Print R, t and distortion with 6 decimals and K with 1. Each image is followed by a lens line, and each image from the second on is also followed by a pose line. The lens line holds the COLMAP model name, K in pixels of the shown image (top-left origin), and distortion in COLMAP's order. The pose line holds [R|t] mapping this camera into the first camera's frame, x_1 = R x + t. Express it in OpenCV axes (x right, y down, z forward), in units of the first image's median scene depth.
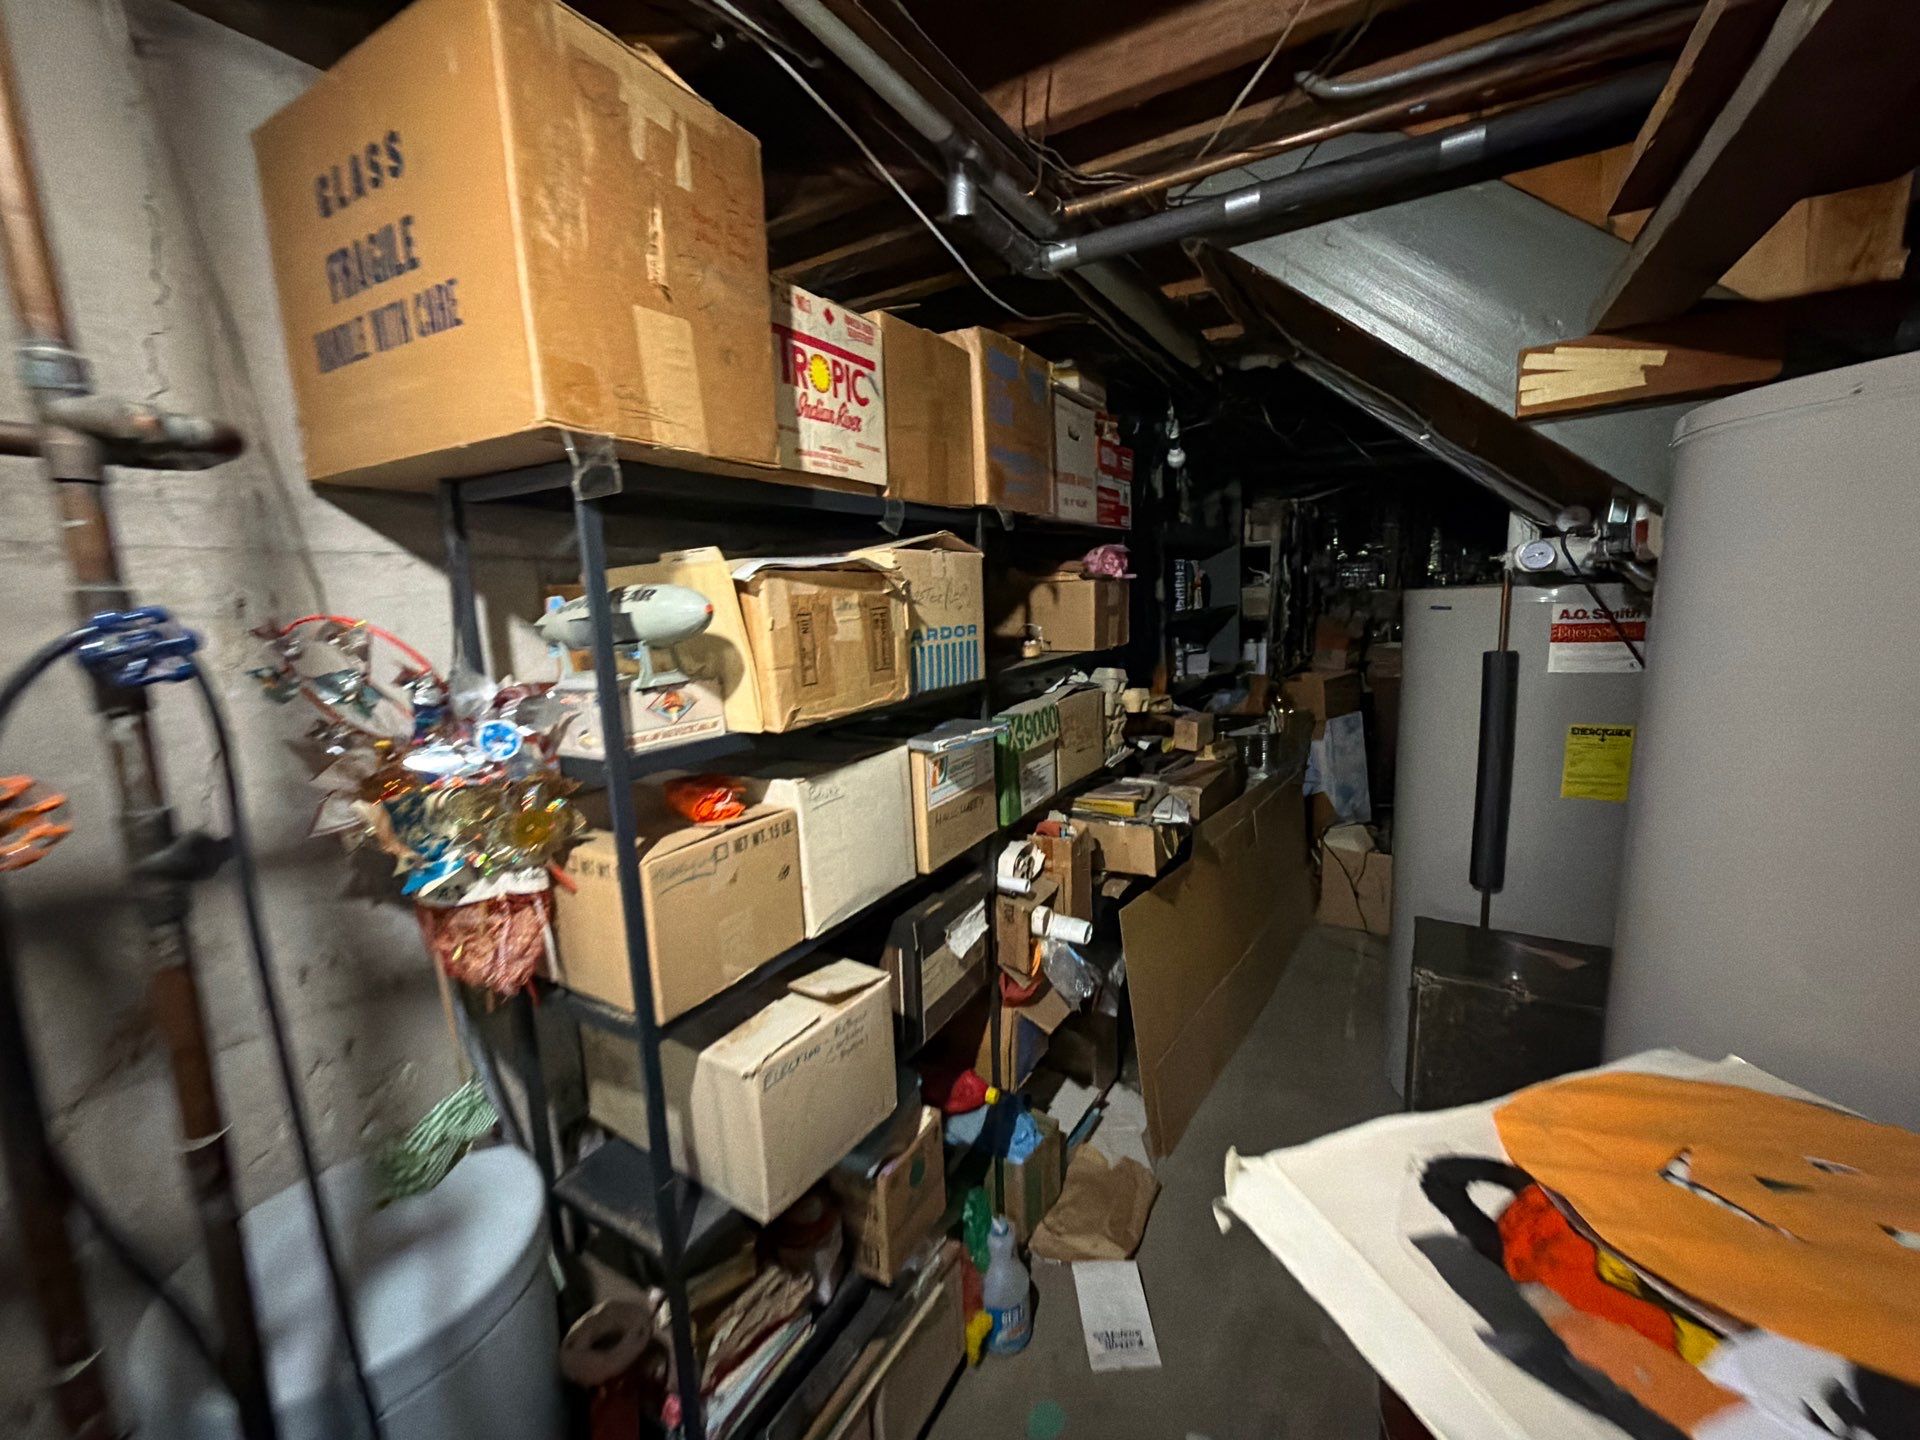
lens RADIAL K [[763.2, 0, 970.1], [0, 763.2, 715.3], [0, 0, 1]] dist [0.001310, 0.000332]
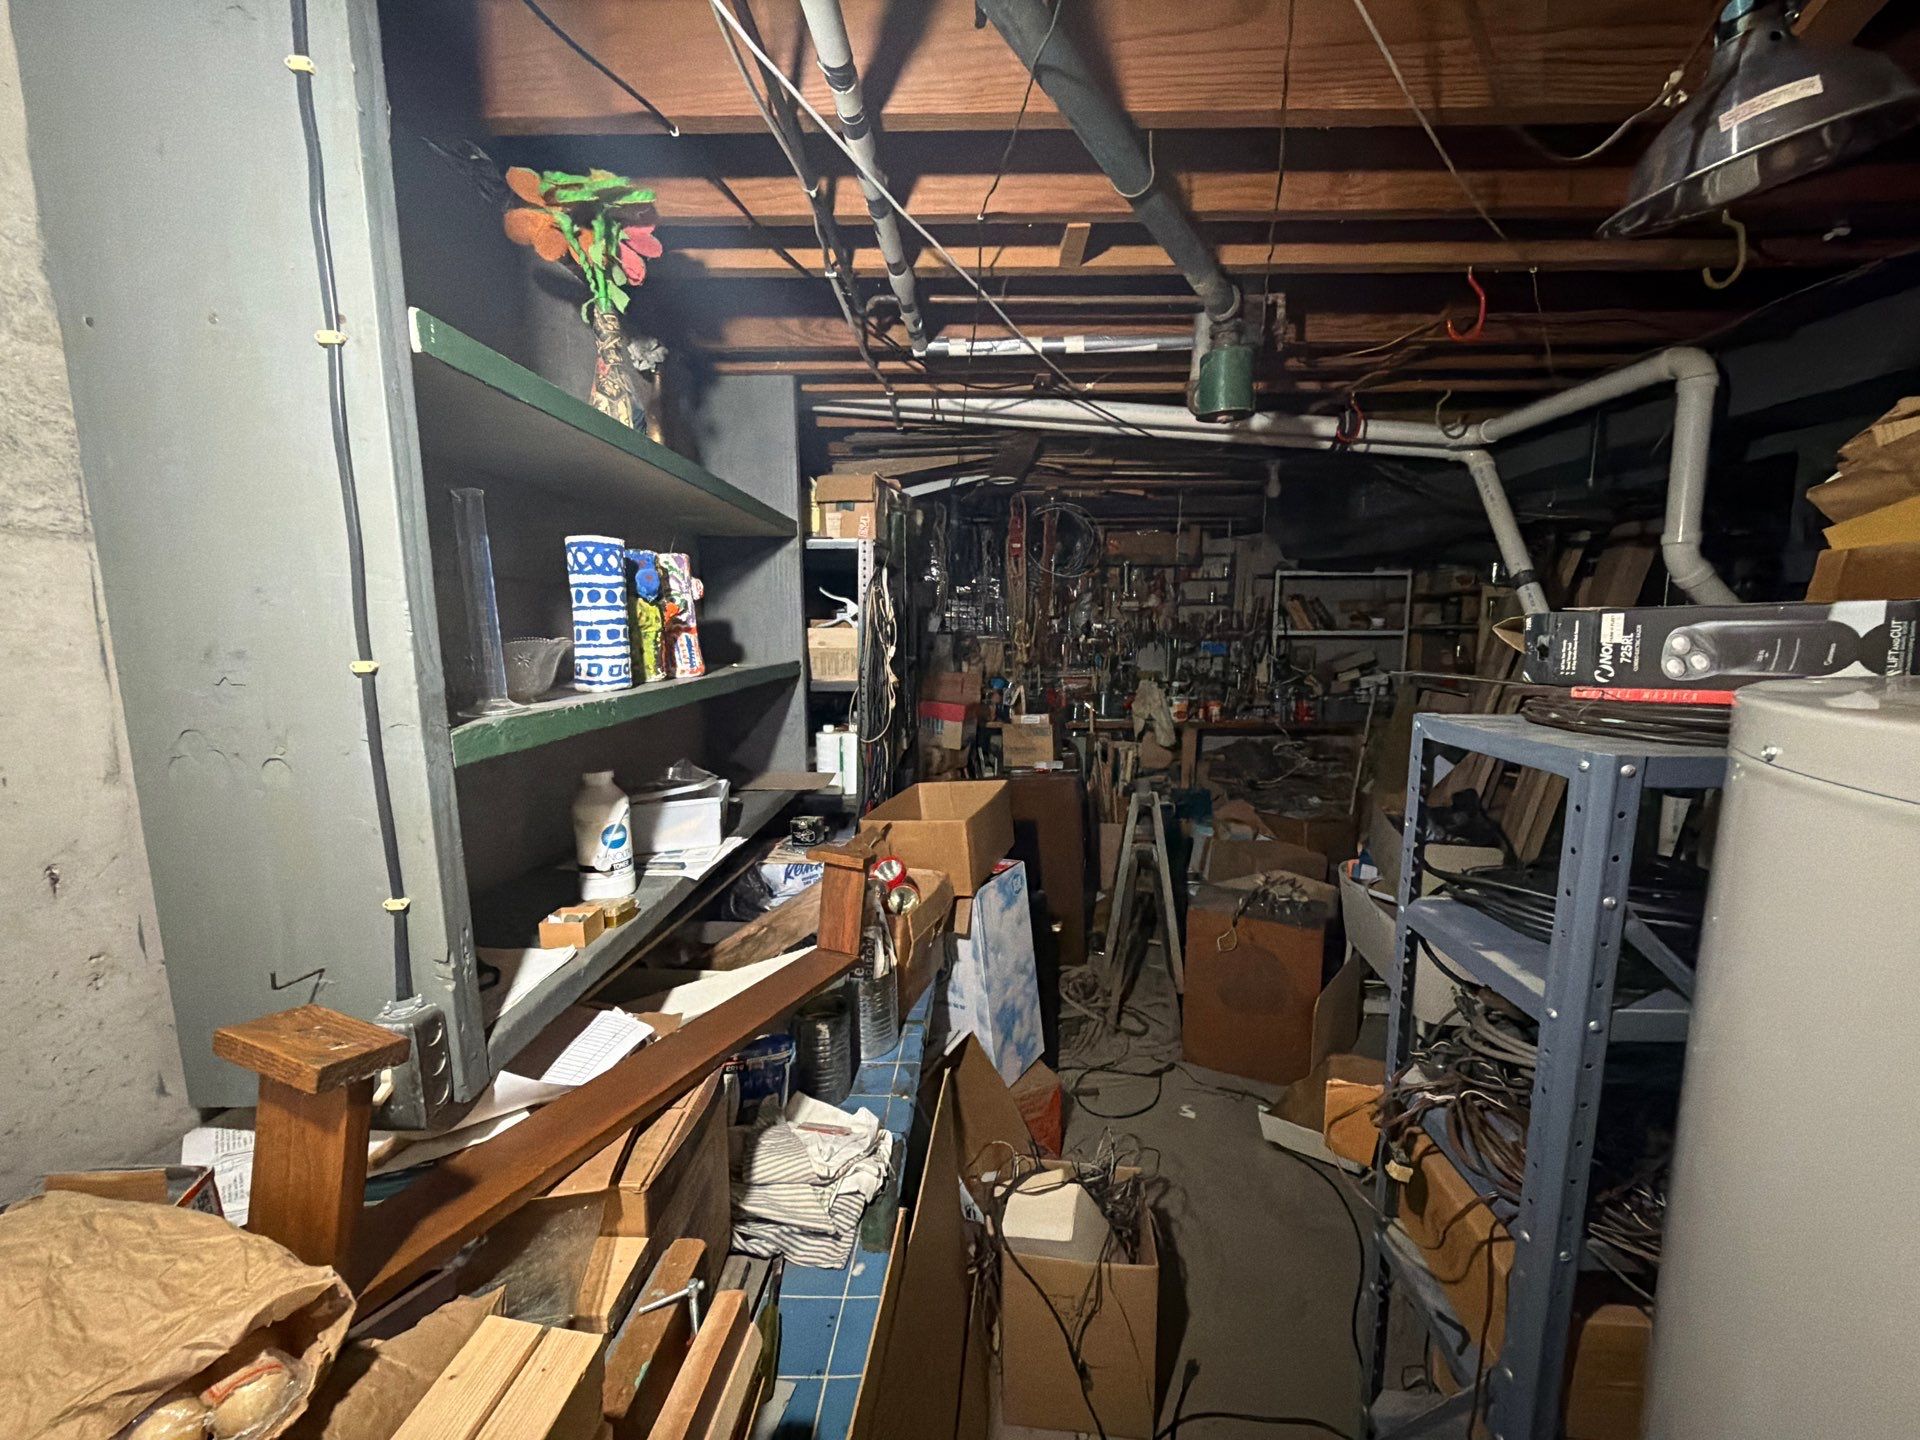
lens RADIAL K [[763.2, 0, 959.1], [0, 763.2, 724.5], [0, 0, 1]] dist [0.001310, 0.000332]
pose [[0.873139, -0.019336, 0.487088, 0.207542], [0.036604, 0.998993, -0.025957, -0.091150], [-0.486096, 0.040494, 0.872967, 0.541164]]
